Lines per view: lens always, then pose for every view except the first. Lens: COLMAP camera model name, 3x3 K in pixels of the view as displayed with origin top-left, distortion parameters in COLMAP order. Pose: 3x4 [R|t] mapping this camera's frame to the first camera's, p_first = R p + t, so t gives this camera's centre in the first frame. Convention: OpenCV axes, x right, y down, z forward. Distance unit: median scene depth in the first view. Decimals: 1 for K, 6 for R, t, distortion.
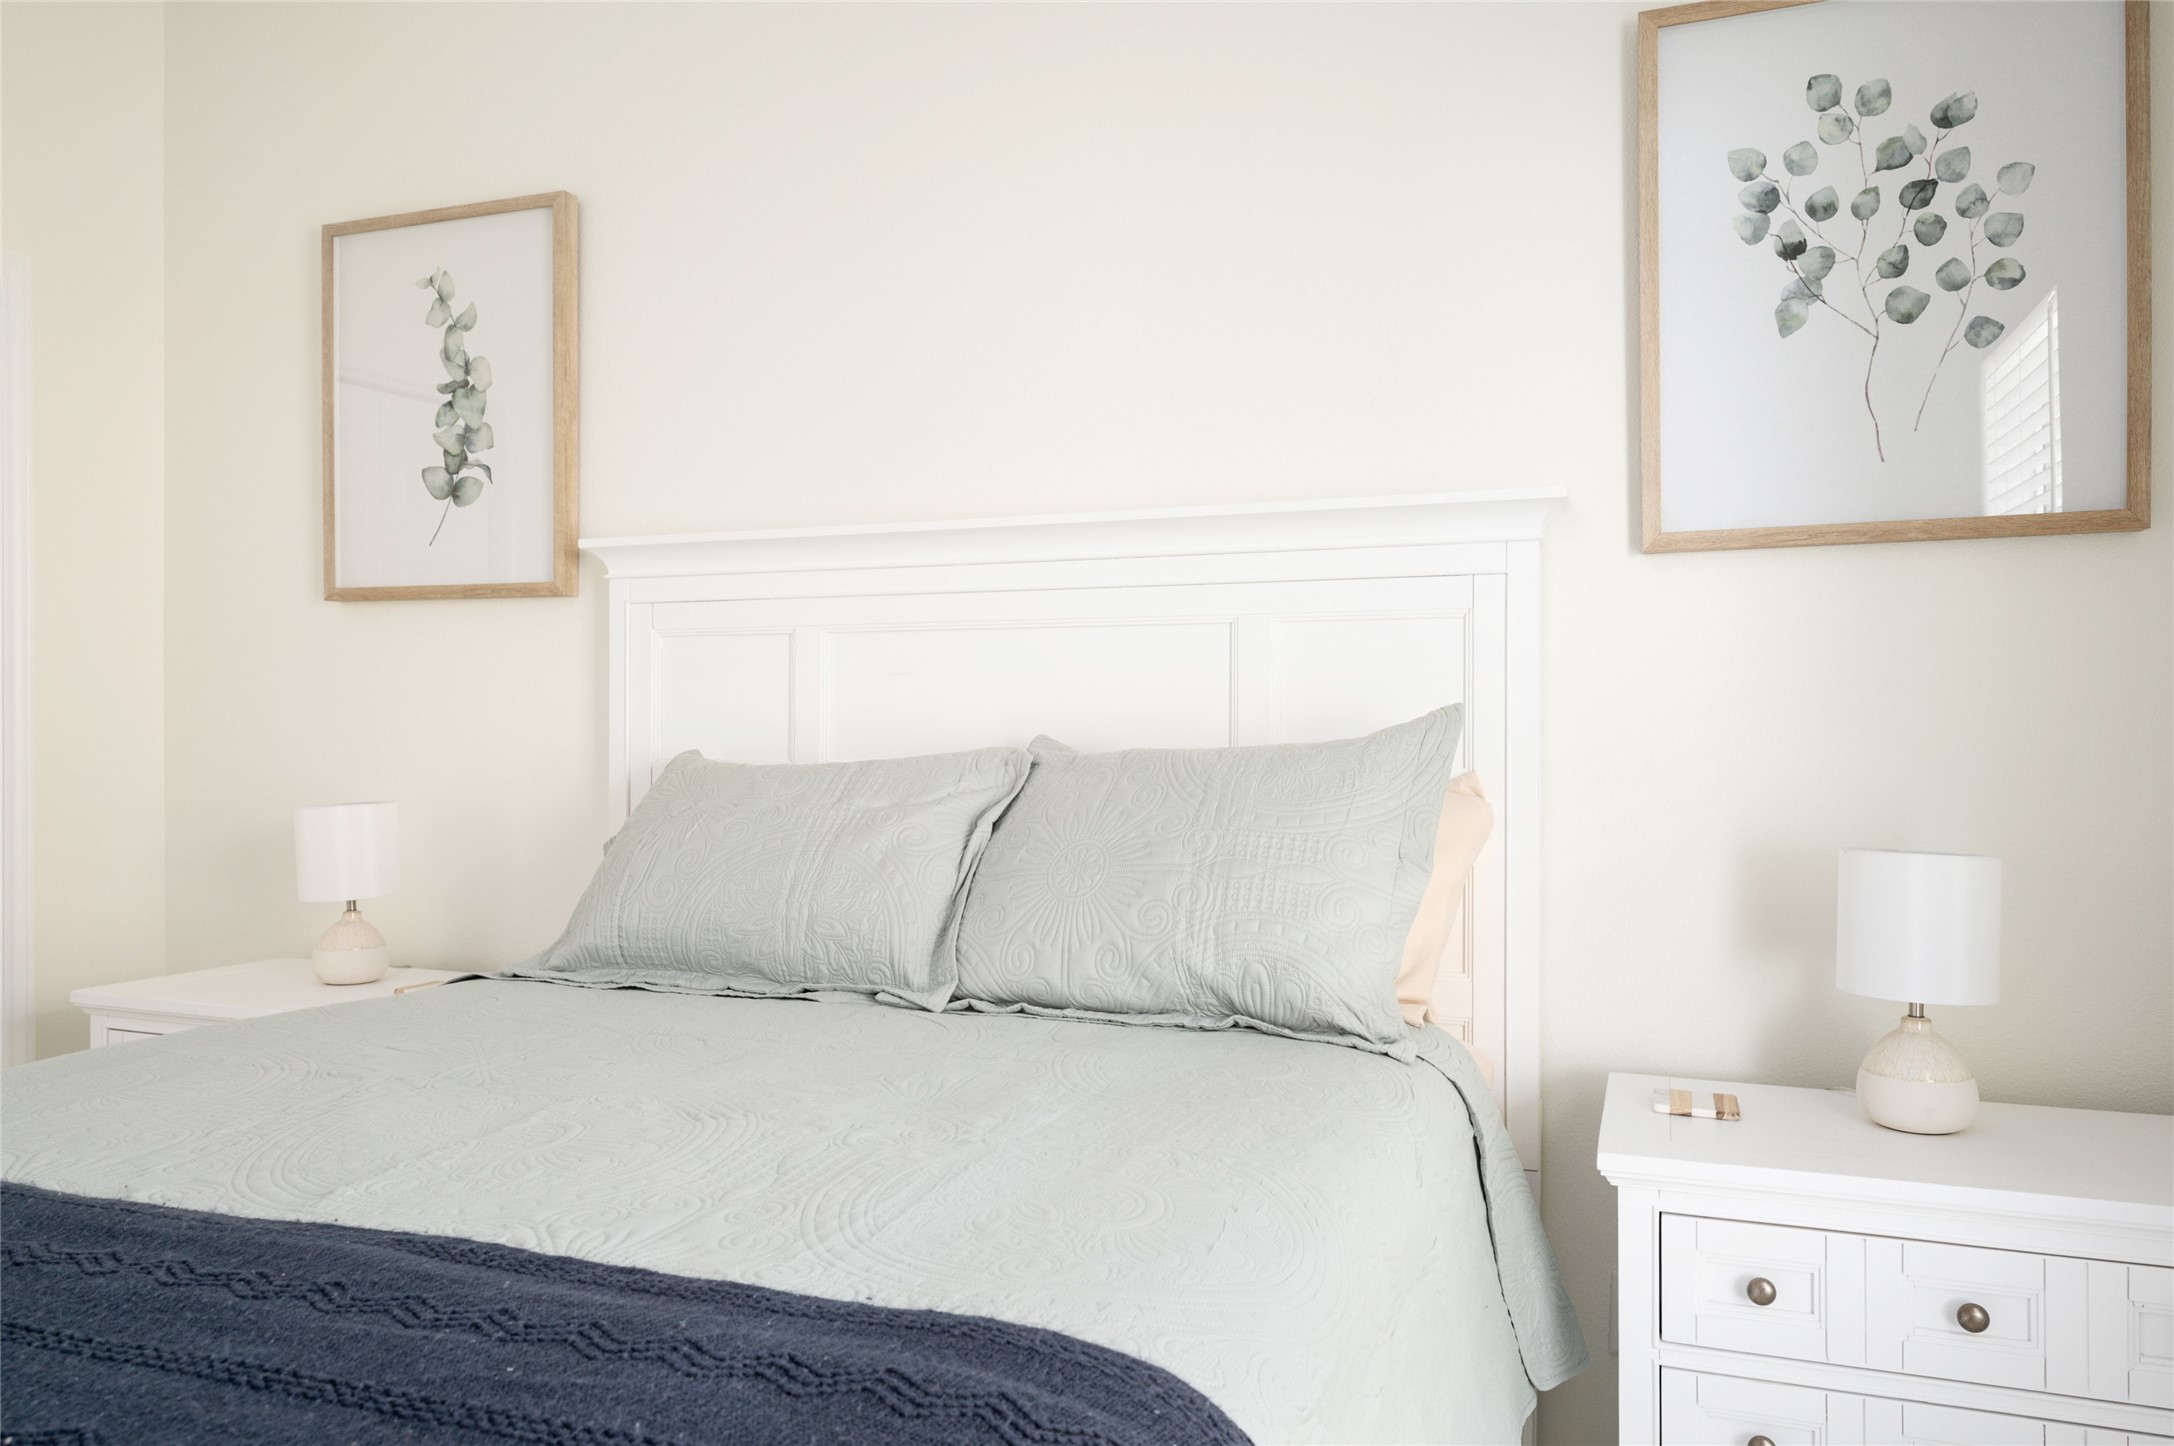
lens RADIAL K [[1546.0, 0, 1086.8], [0, 1546.0, 723.4], [0, 0, 1]] dist [0.002241, -0.000674]
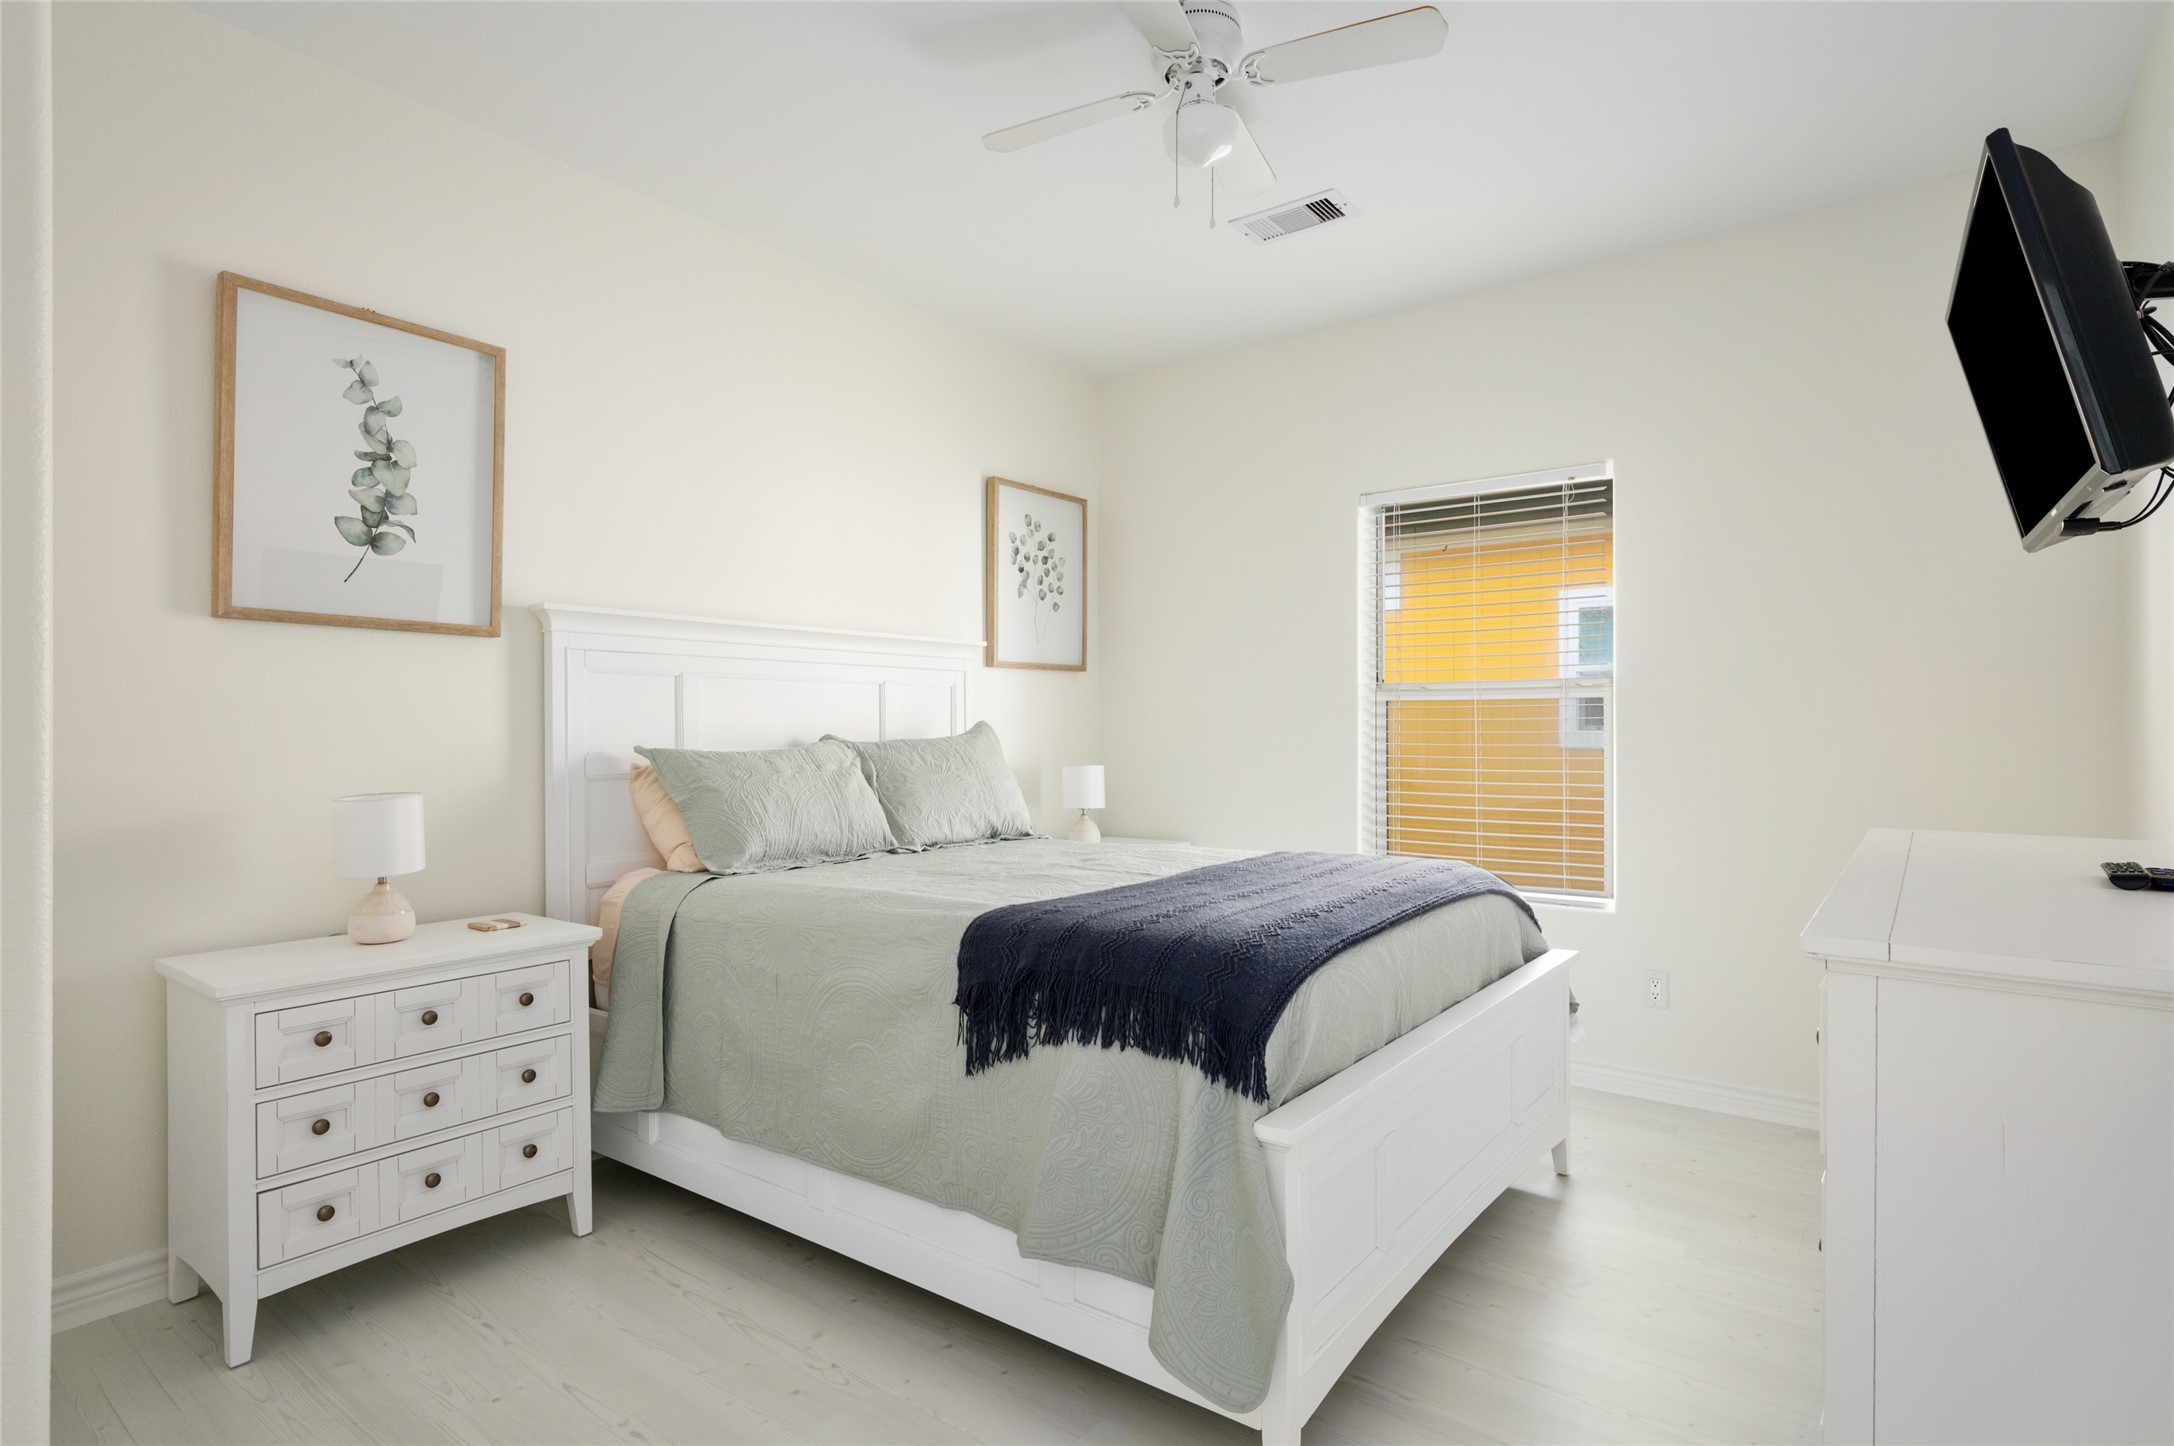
lens RADIAL K [[1117.0, 0, 1084.7], [0, 1117.0, 724.2], [0, 0, 1]] dist [-0.006742, 0.002884]
pose [[0.260320, 0.007998, 0.965489, -1.122033], [0.016486, 0.999783, -0.012728, 0.015245], [-0.965382, 0.019230, 0.260132, 0.230262]]
